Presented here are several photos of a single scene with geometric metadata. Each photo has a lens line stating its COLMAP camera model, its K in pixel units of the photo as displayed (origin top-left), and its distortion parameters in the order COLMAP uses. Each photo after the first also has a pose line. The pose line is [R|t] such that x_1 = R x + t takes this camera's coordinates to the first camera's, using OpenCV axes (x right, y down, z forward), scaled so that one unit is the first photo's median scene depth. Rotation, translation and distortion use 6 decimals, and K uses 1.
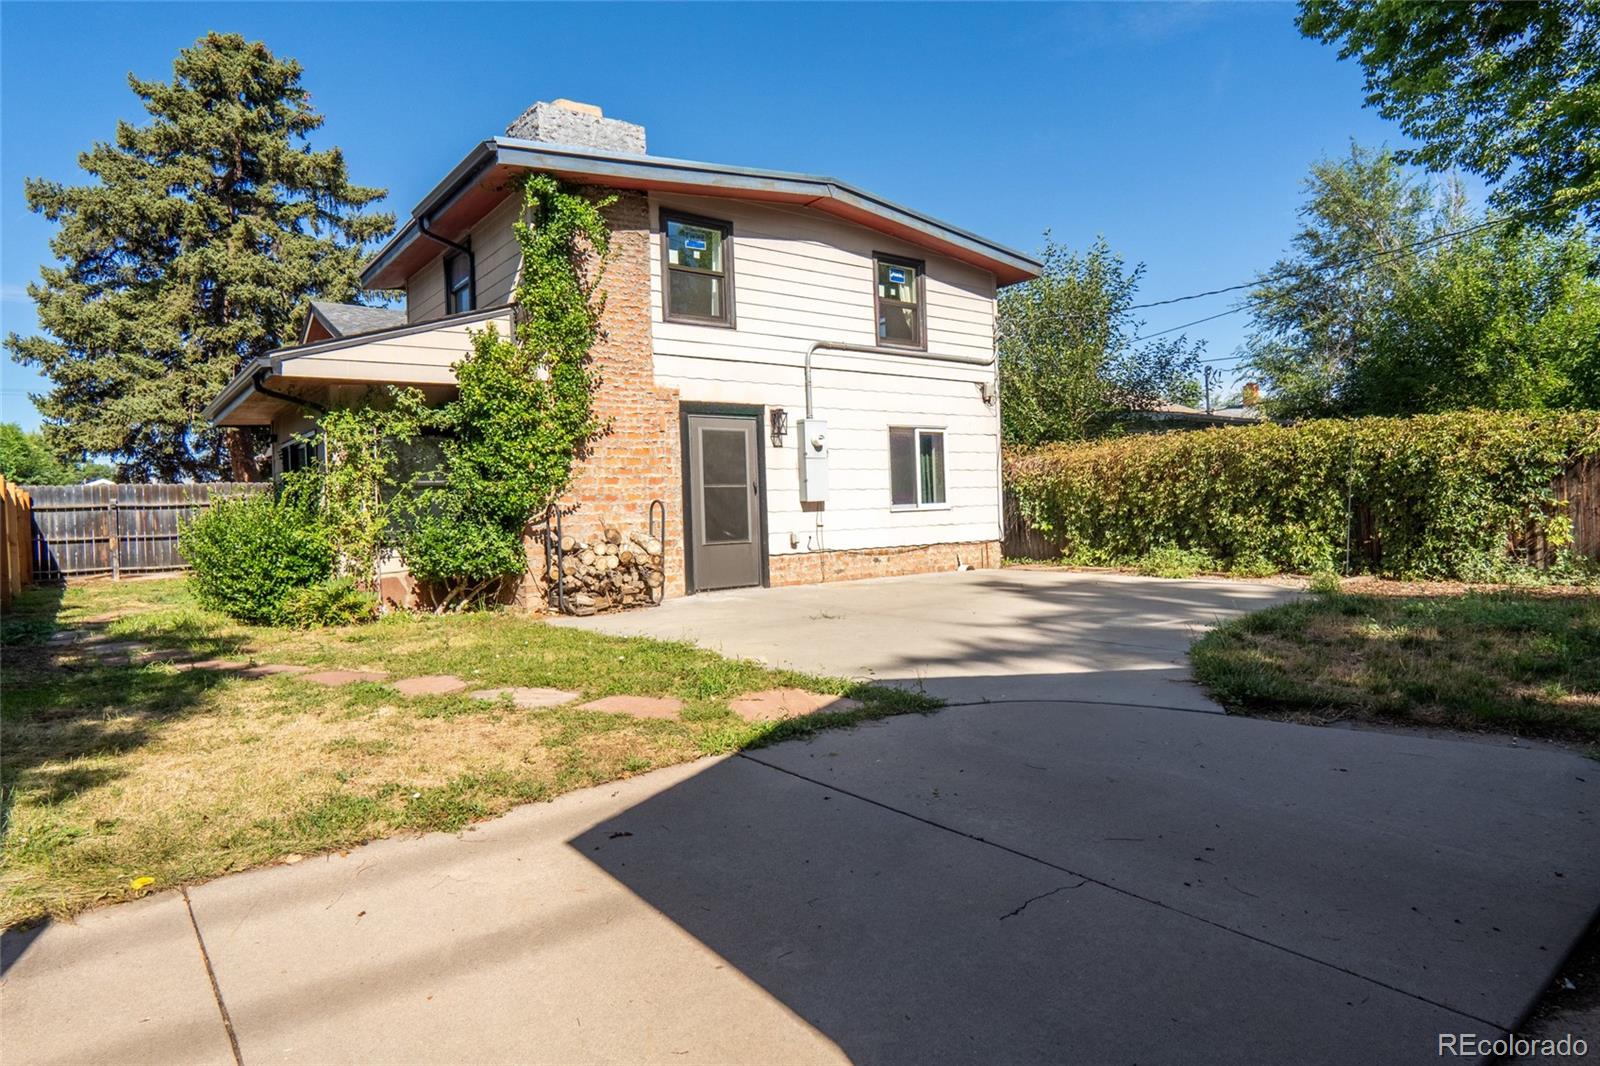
lens RADIAL K [[871.2, 0, 782.9], [0, 871.2, 527.9], [0, 0, 1]] dist [-0.038130, 0.009092]
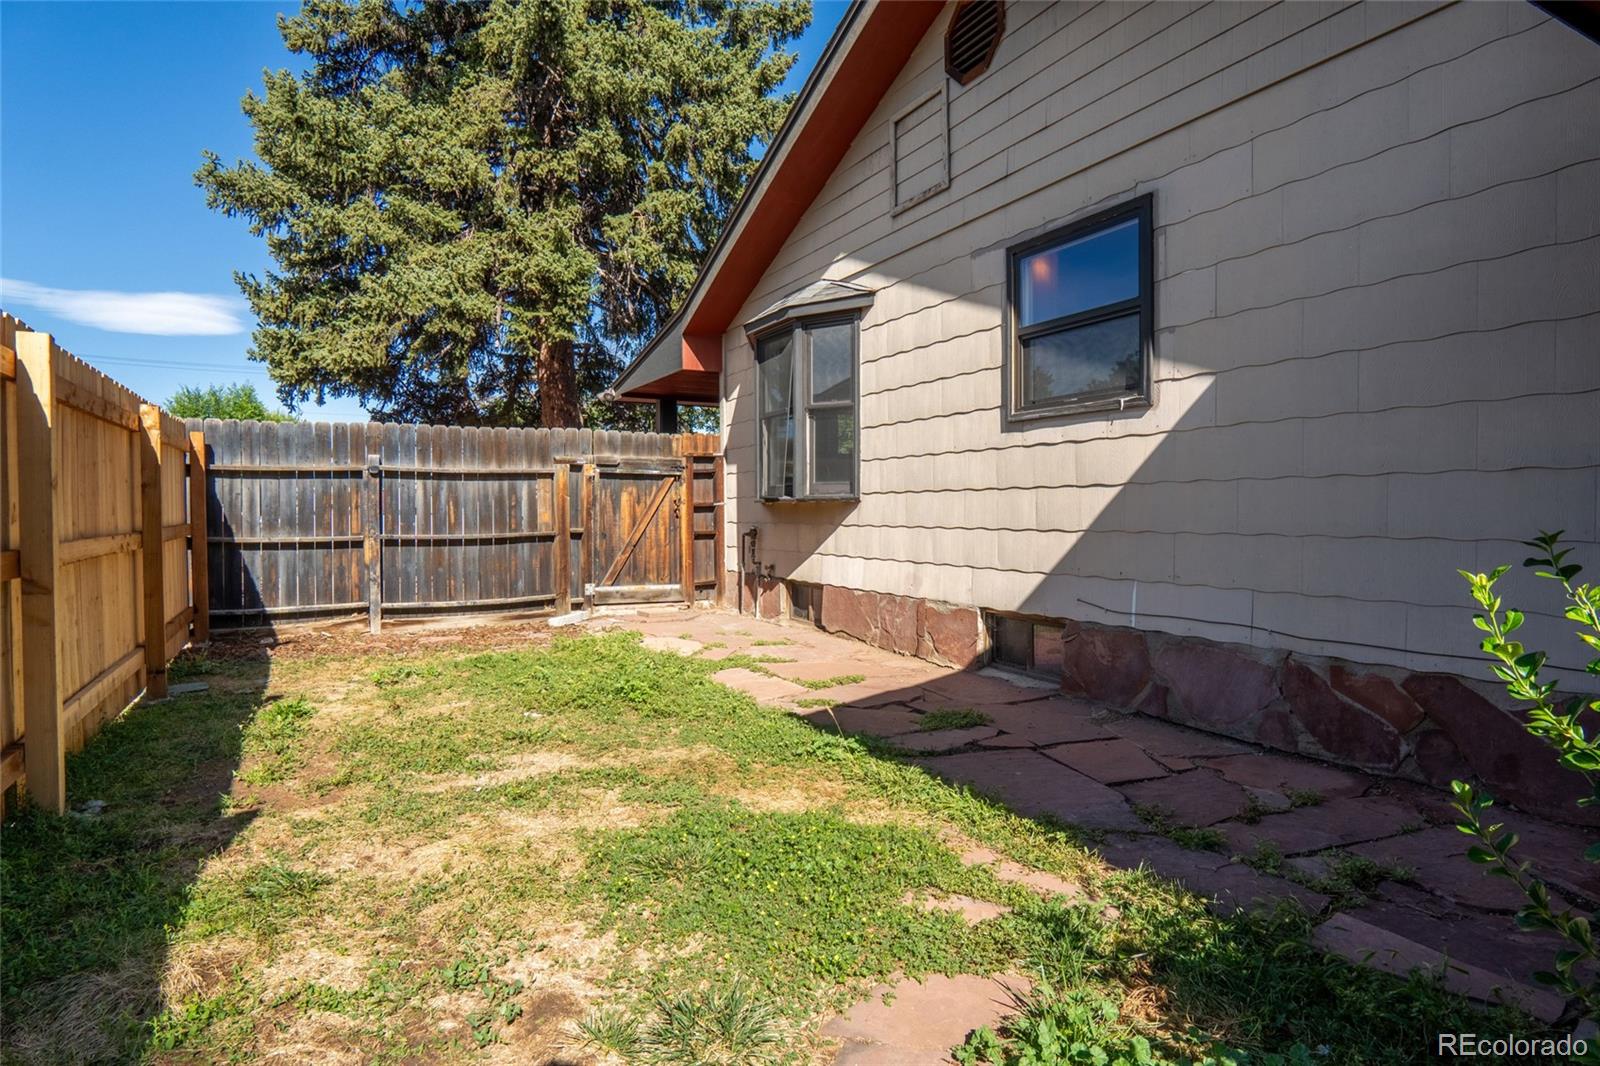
lens RADIAL K [[871.2, 0, 807.0], [0, 871.2, 527.0], [0, 0, 1]] dist [-0.038130, 0.009092]
pose [[0.984733, 0.030395, -0.171396, -0.421951], [-0.030049, 0.999538, 0.004614, -0.003415], [0.171457, 0.000607, 0.985191, 0.518321]]
